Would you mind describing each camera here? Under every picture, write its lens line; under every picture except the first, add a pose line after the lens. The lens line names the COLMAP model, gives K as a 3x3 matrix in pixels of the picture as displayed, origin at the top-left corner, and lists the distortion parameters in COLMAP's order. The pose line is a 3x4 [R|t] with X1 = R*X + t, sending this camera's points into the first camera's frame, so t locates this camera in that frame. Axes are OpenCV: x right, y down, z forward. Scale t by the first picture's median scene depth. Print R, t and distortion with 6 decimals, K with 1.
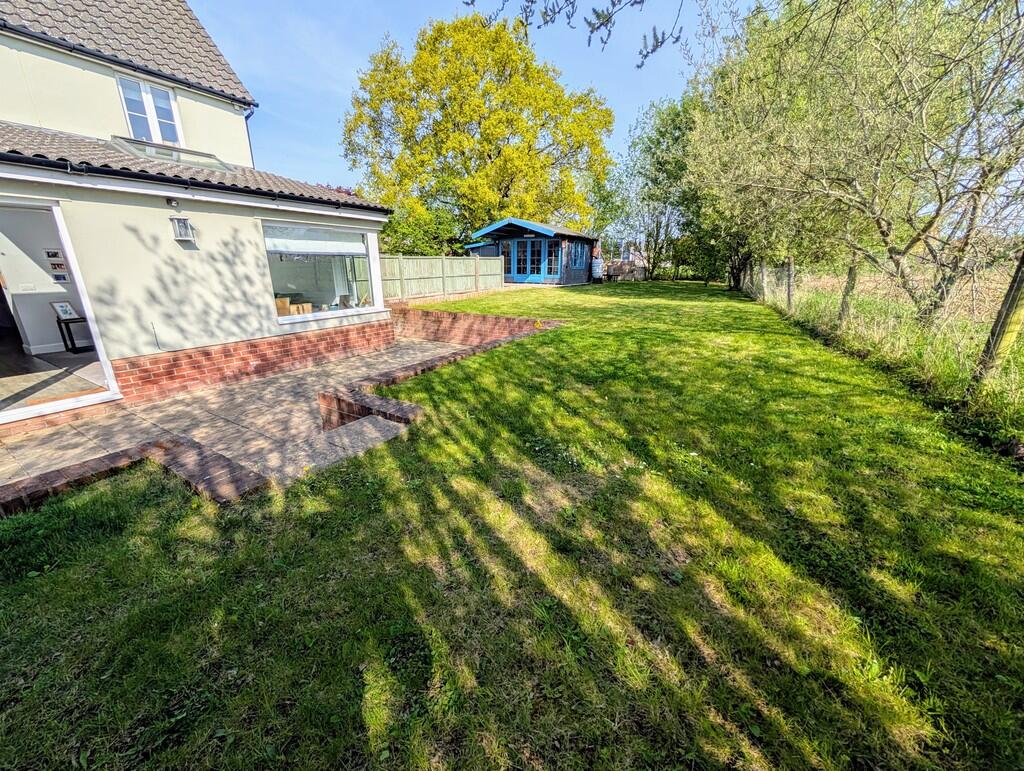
lens RADIAL K [[388.1, 0, 511.0], [0, 388.1, 385.5], [0, 0, 1]] dist [0.000185, 0.000122]
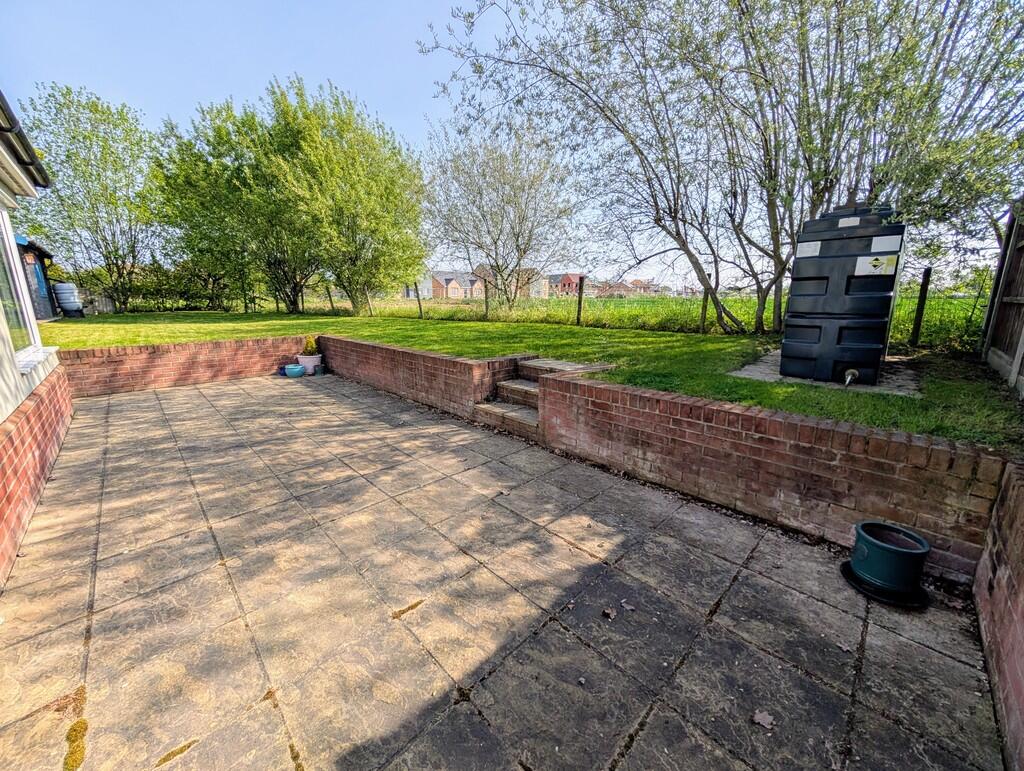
lens RADIAL K [[388.1, 0, 518.5], [0, 388.1, 390.1], [0, 0, 1]] dist [0.000185, 0.000122]
pose [[0.227845, -0.224264, 0.947519, -1.220699], [0.295731, 0.943084, 0.152101, -0.036845], [-0.927701, 0.245555, 0.281199, 0.368429]]
